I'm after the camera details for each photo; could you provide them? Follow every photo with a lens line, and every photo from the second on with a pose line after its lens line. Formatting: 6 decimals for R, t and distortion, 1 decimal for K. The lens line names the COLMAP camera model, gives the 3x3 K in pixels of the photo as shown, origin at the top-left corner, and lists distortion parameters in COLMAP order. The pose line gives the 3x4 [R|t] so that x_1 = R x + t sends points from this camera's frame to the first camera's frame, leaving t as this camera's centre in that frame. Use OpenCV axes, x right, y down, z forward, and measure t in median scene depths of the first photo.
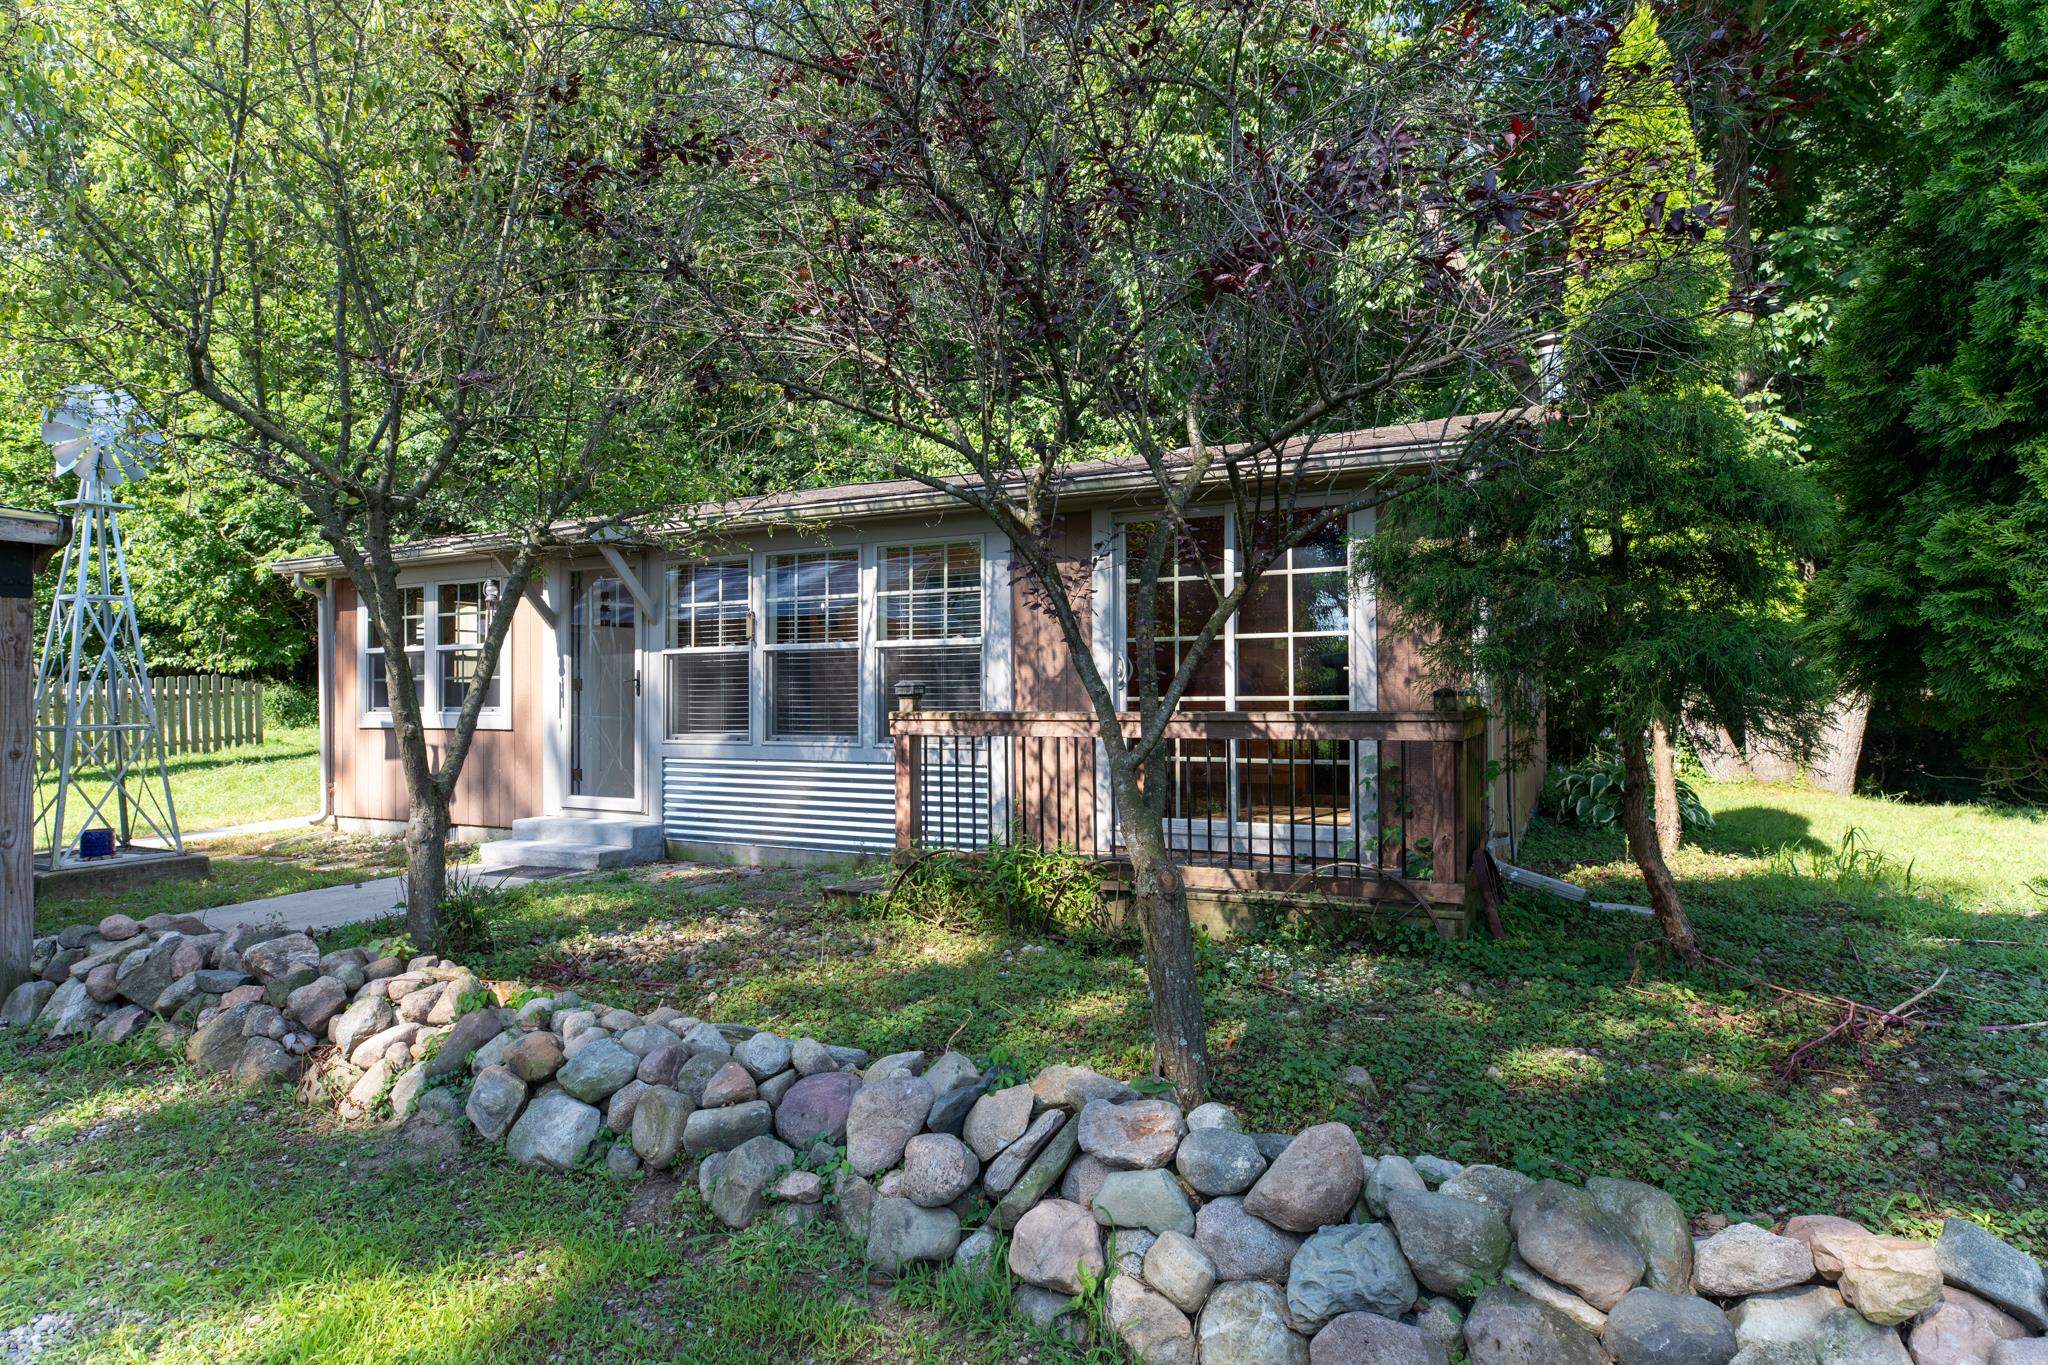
lens RADIAL K [[1172.9, 0, 1024.0], [0, 1172.9, 682.5], [0, 0, 1]] dist [-0.021658, 0.000040]
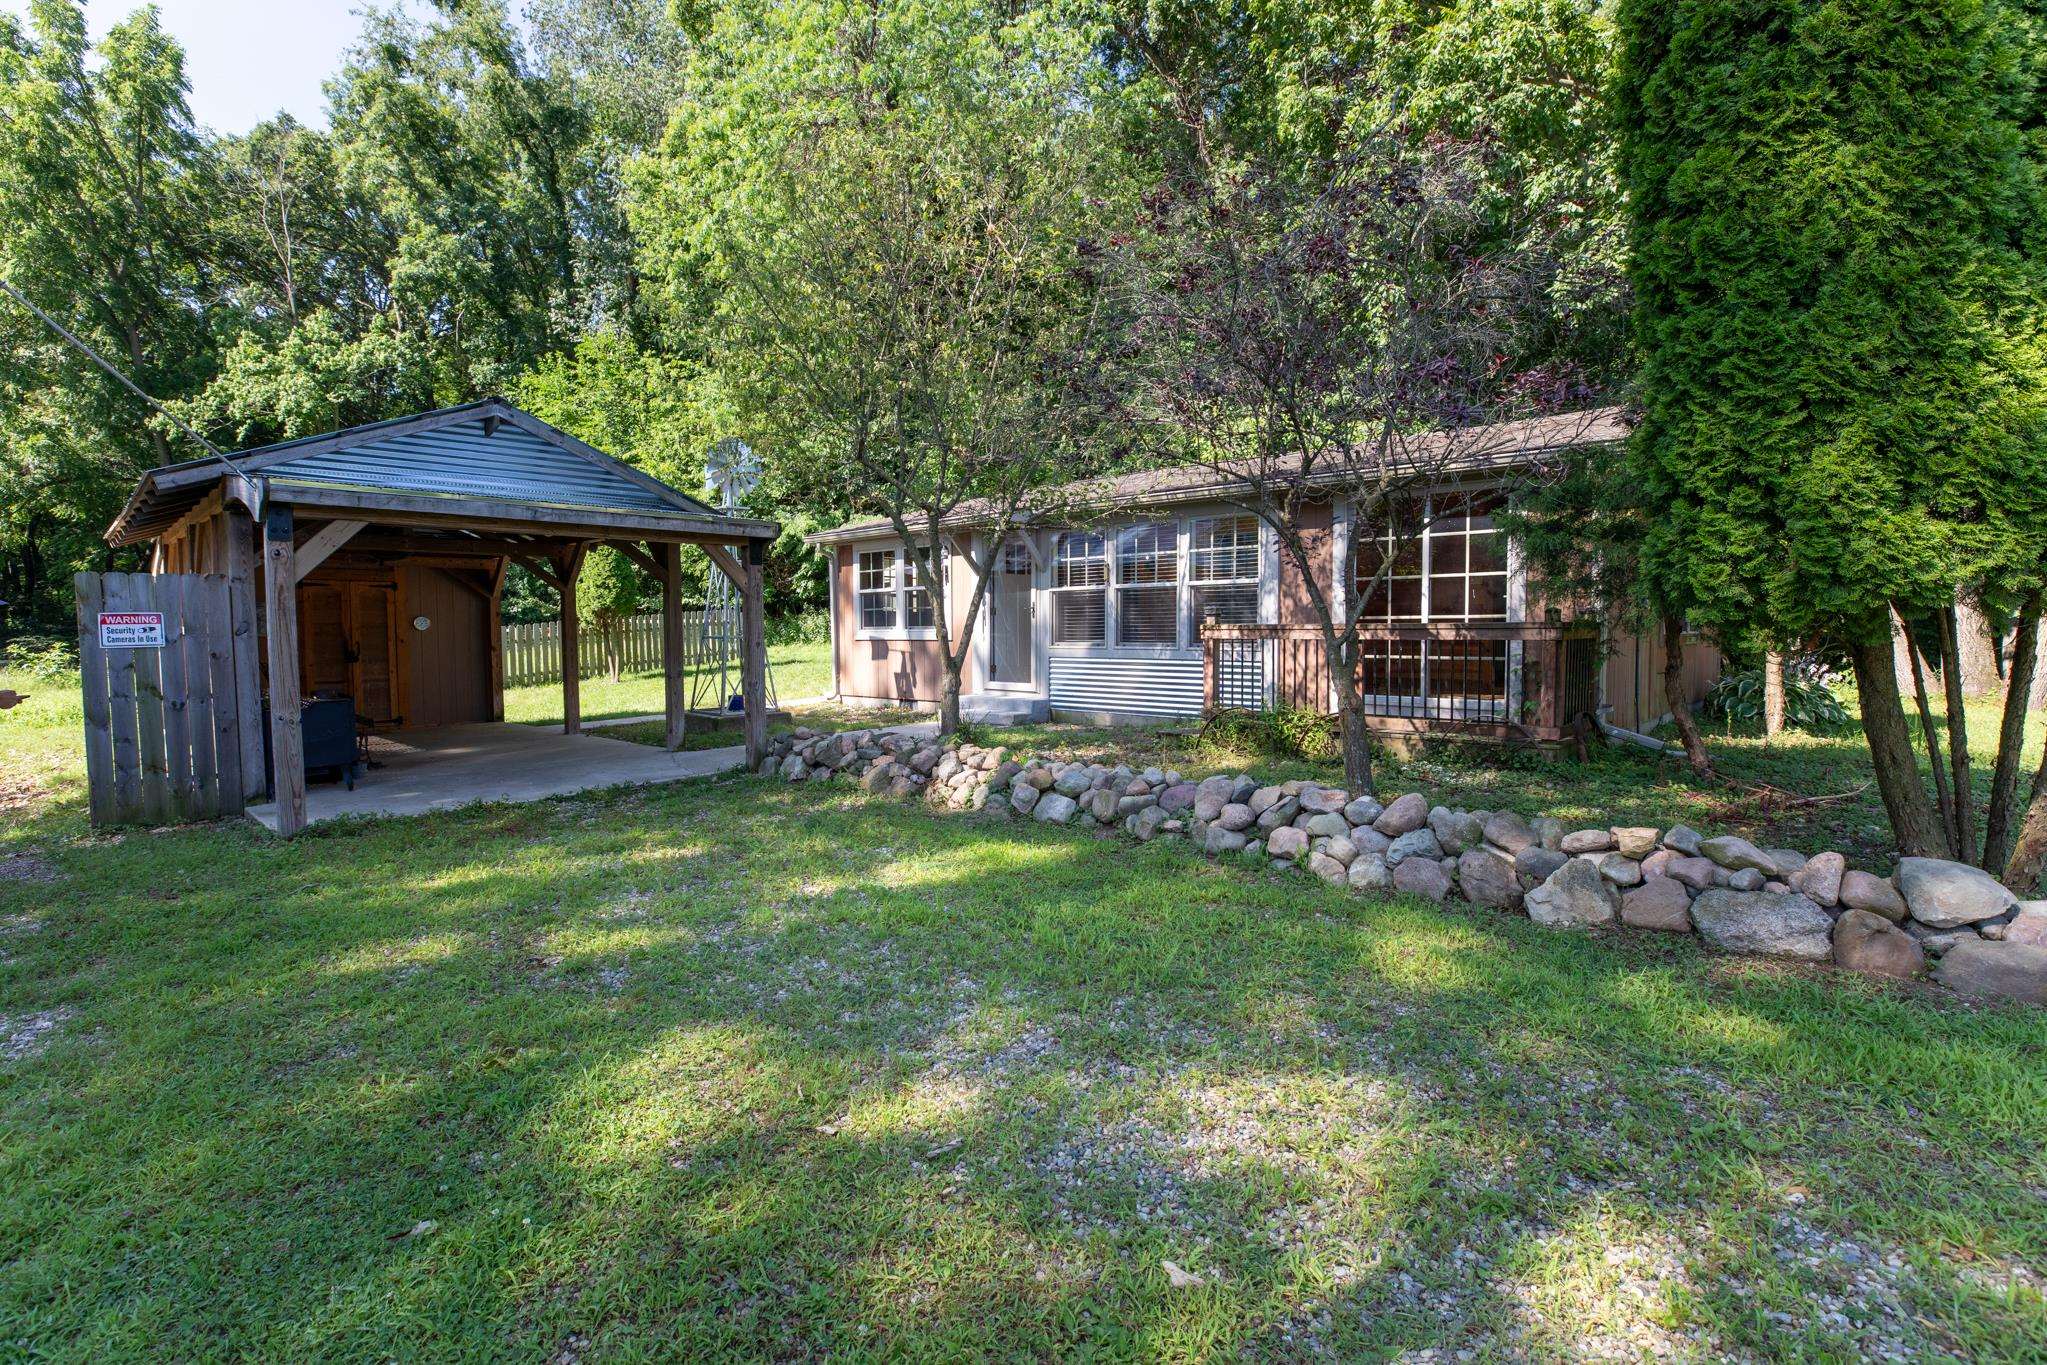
lens RADIAL K [[929.6, 0, 1017.8], [0, 929.6, 685.6], [0, 0, 1]] dist [-0.046547, 0.012968]
pose [[0.958760, 0.018422, -0.283618, 0.009811], [0.003428, 0.997075, 0.076351, 0.009755], [0.284195, -0.074174, 0.955893, -0.320454]]
